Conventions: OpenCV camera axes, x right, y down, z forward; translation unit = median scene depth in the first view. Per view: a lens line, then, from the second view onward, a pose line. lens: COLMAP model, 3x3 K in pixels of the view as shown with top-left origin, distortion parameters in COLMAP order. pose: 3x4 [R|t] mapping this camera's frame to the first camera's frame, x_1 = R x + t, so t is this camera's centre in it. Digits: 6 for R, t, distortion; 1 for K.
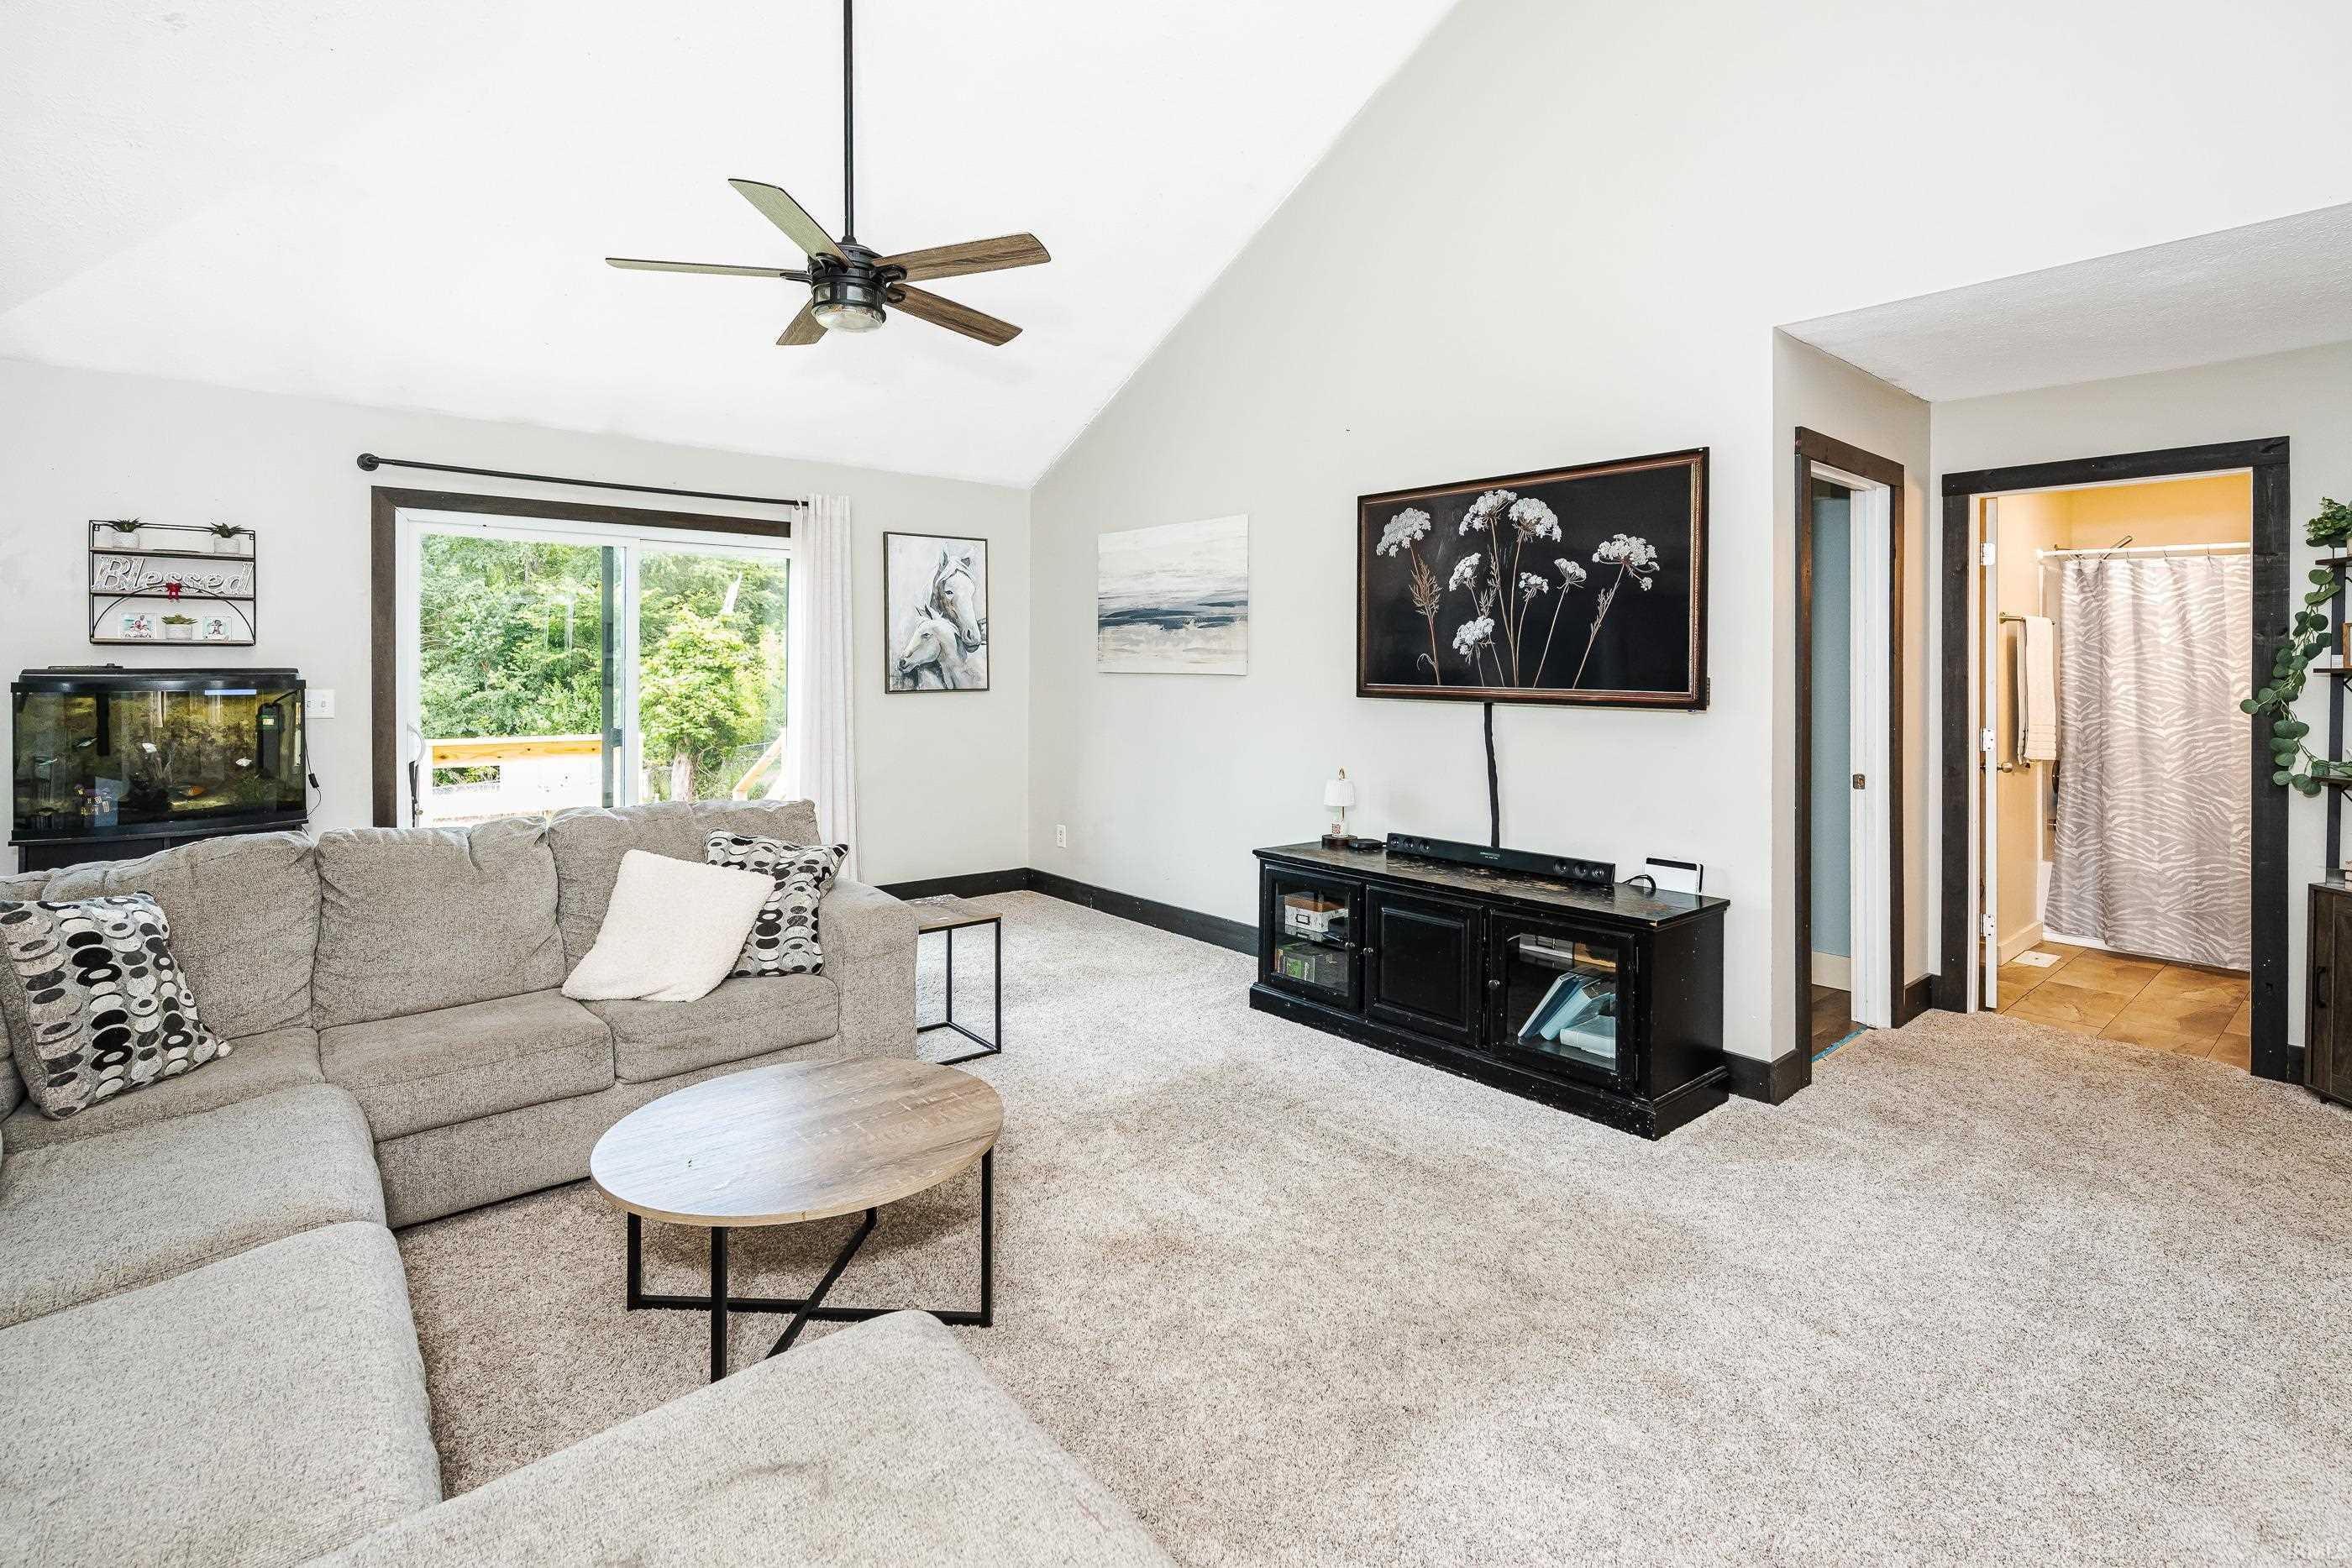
lens RADIAL K [[1074.9, 0, 1210.0], [0, 1074.9, 649.0], [0, 0, 1]] dist [-0.018705, 0.000507]
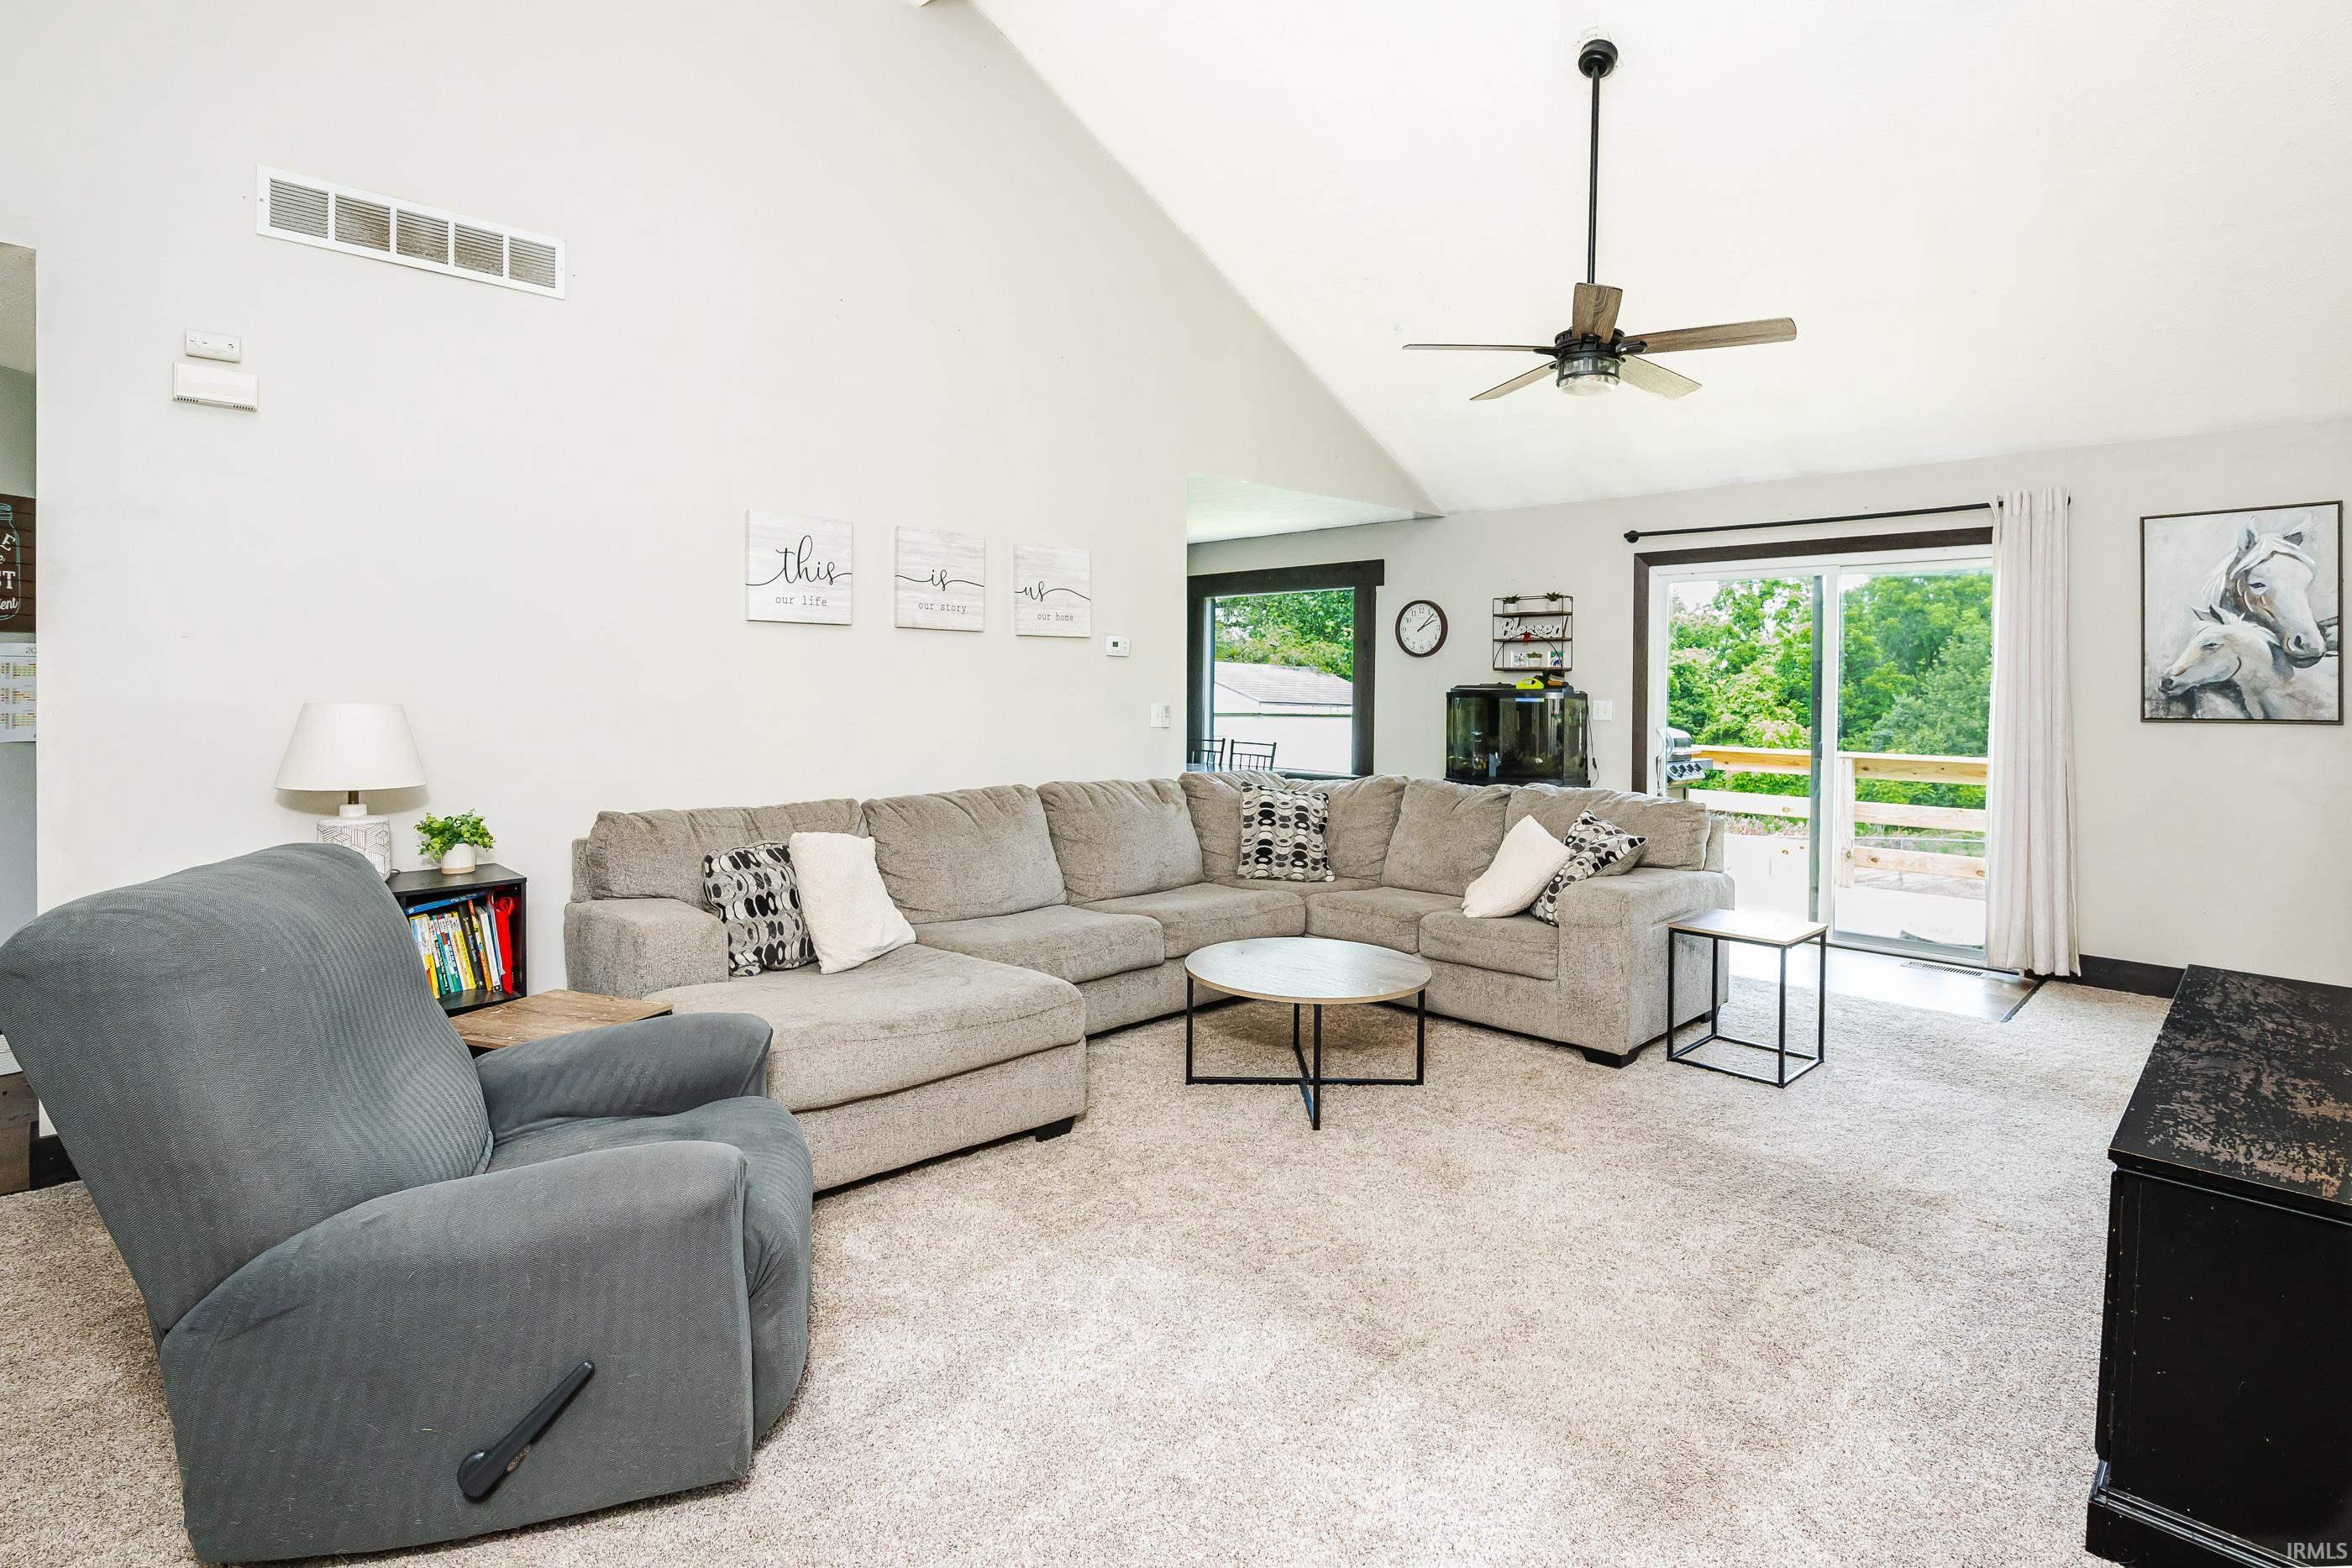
lens RADIAL K [[1074.9, 0, 1242.8], [0, 1074.9, 699.2], [0, 0, 1]] dist [-0.018705, 0.000507]
pose [[0.114303, 0.011094, -0.993384, 0.613530], [0.006392, 0.999909, 0.011902, 0.017624], [0.993425, -0.007710, 0.114222, 0.384534]]
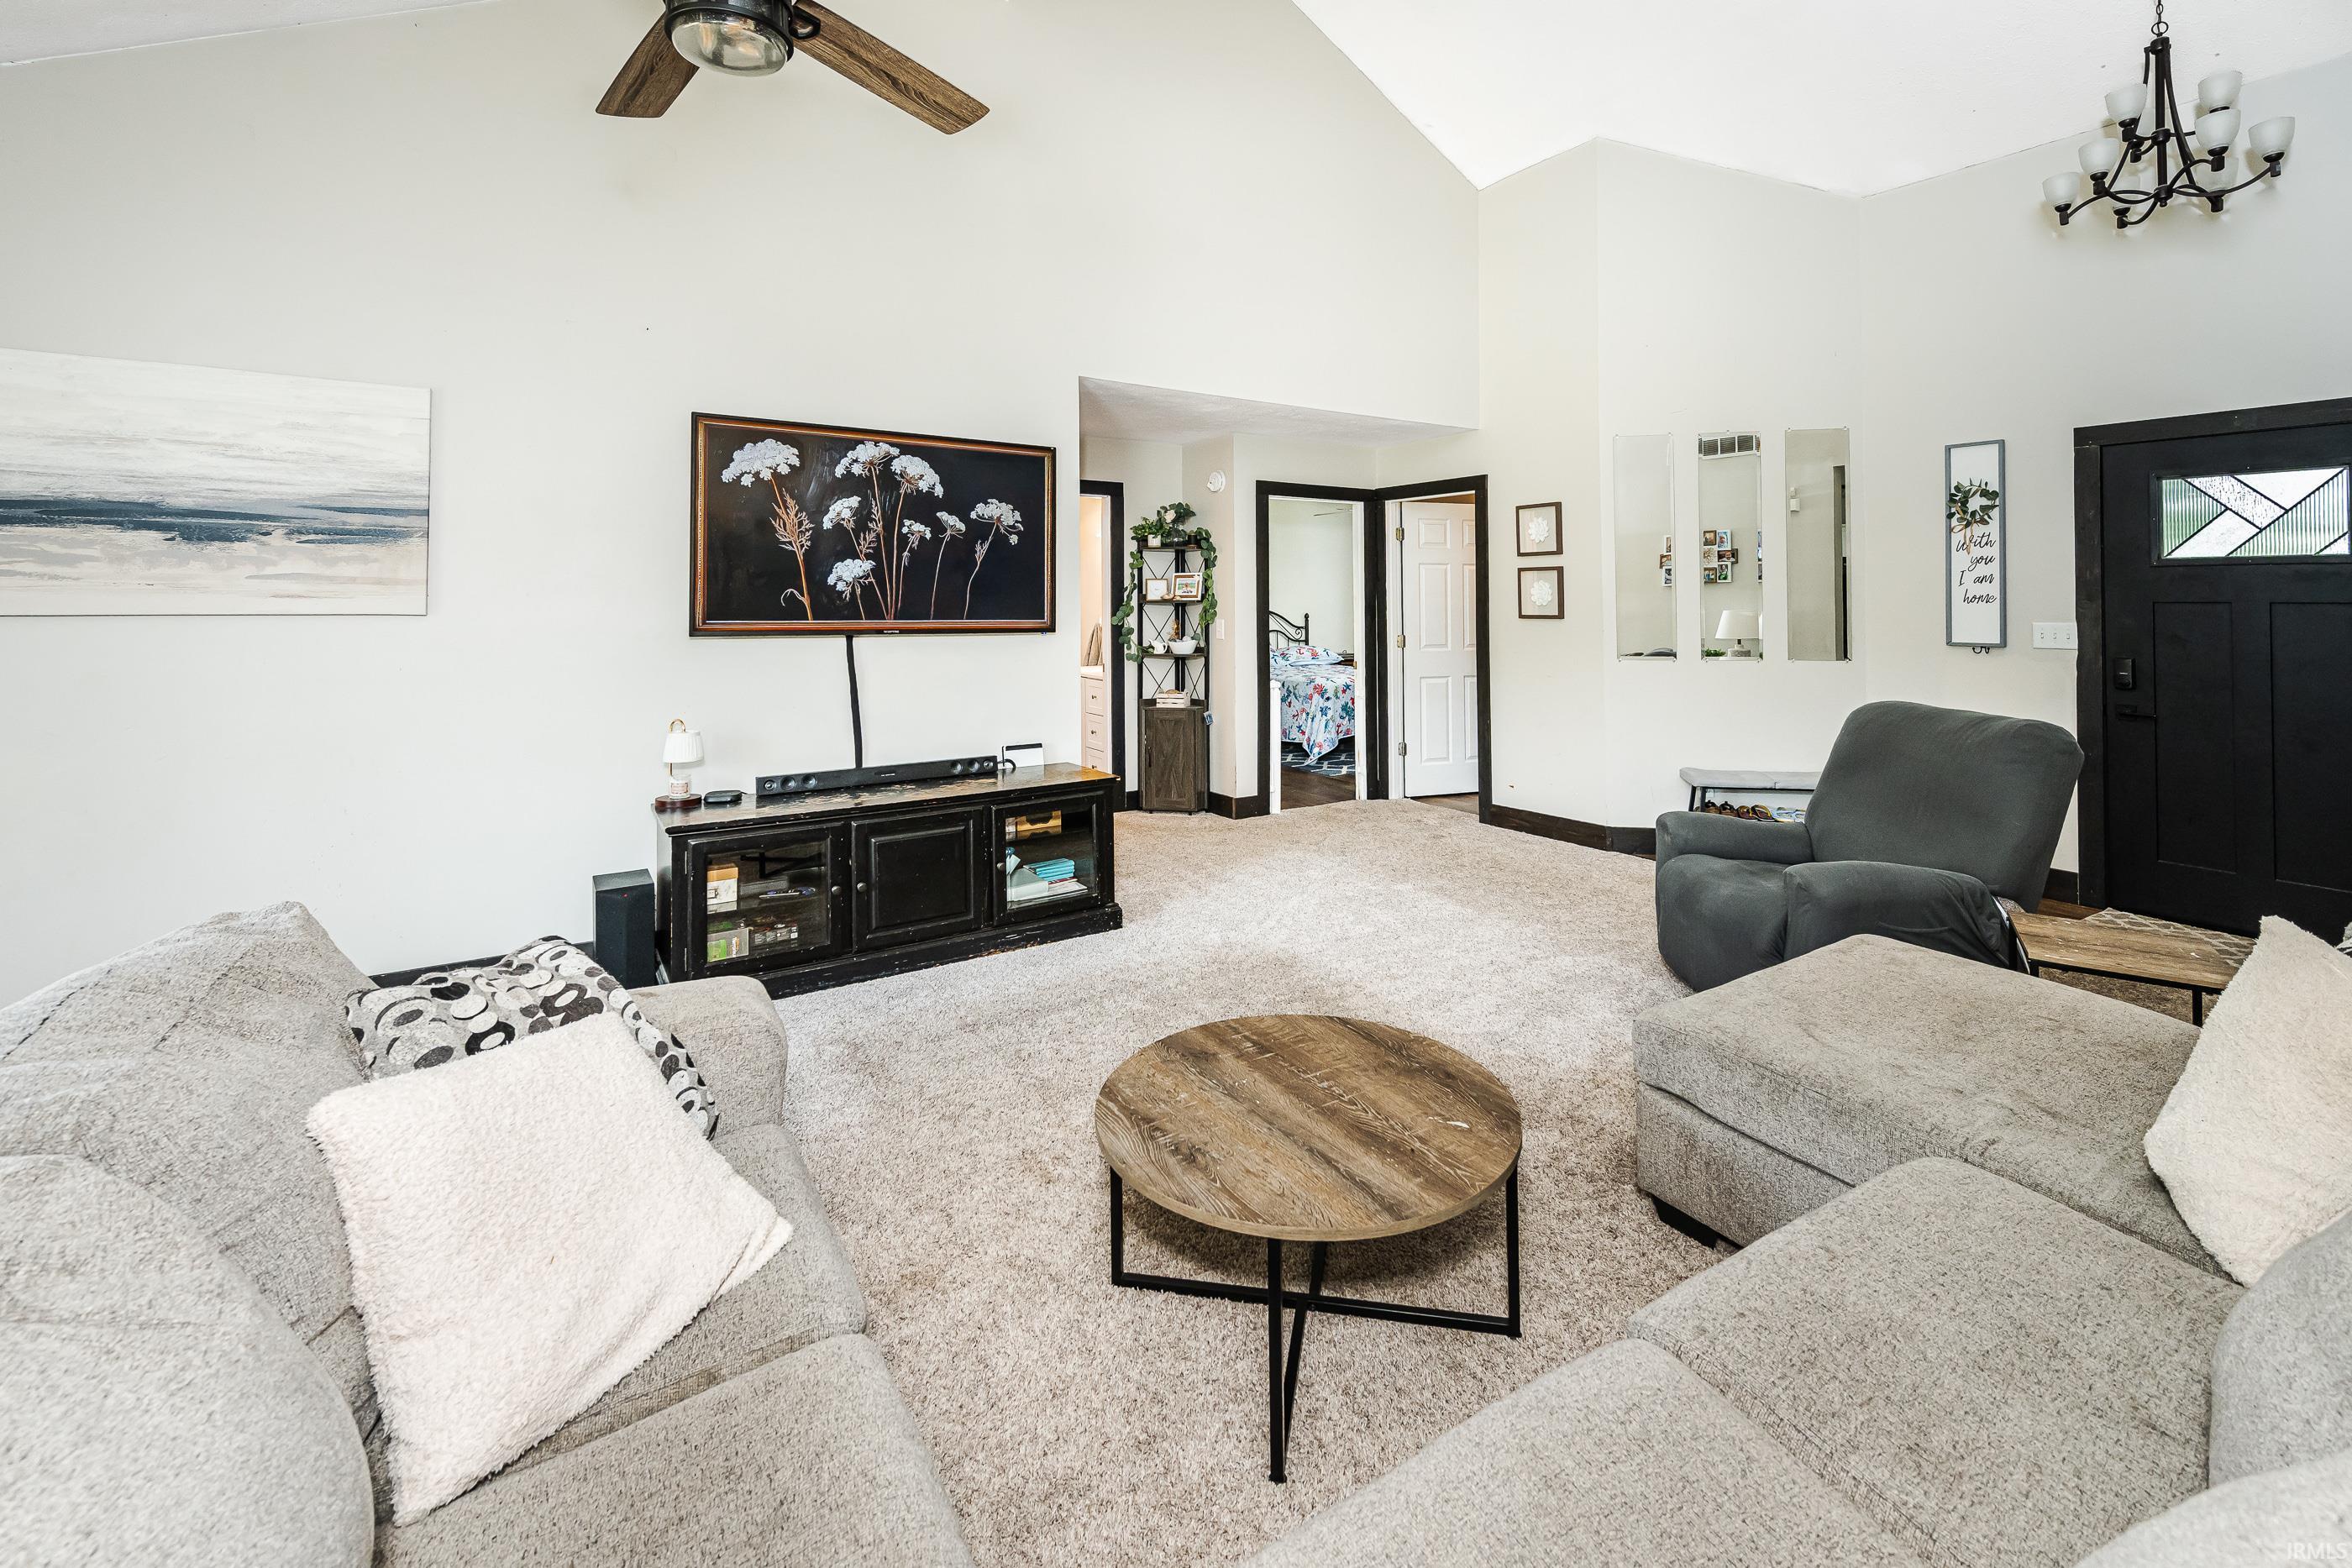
lens RADIAL K [[974.9, 0, 1132.9], [0, 974.9, 572.3], [0, 0, 1]] dist [0.002502, -0.000242]
pose [[0.183784, 0.026202, 0.982617, -0.646139], [-0.015037, 0.999603, -0.023842, 0.005682], [-0.982852, -0.010394, 0.184105, 0.536081]]
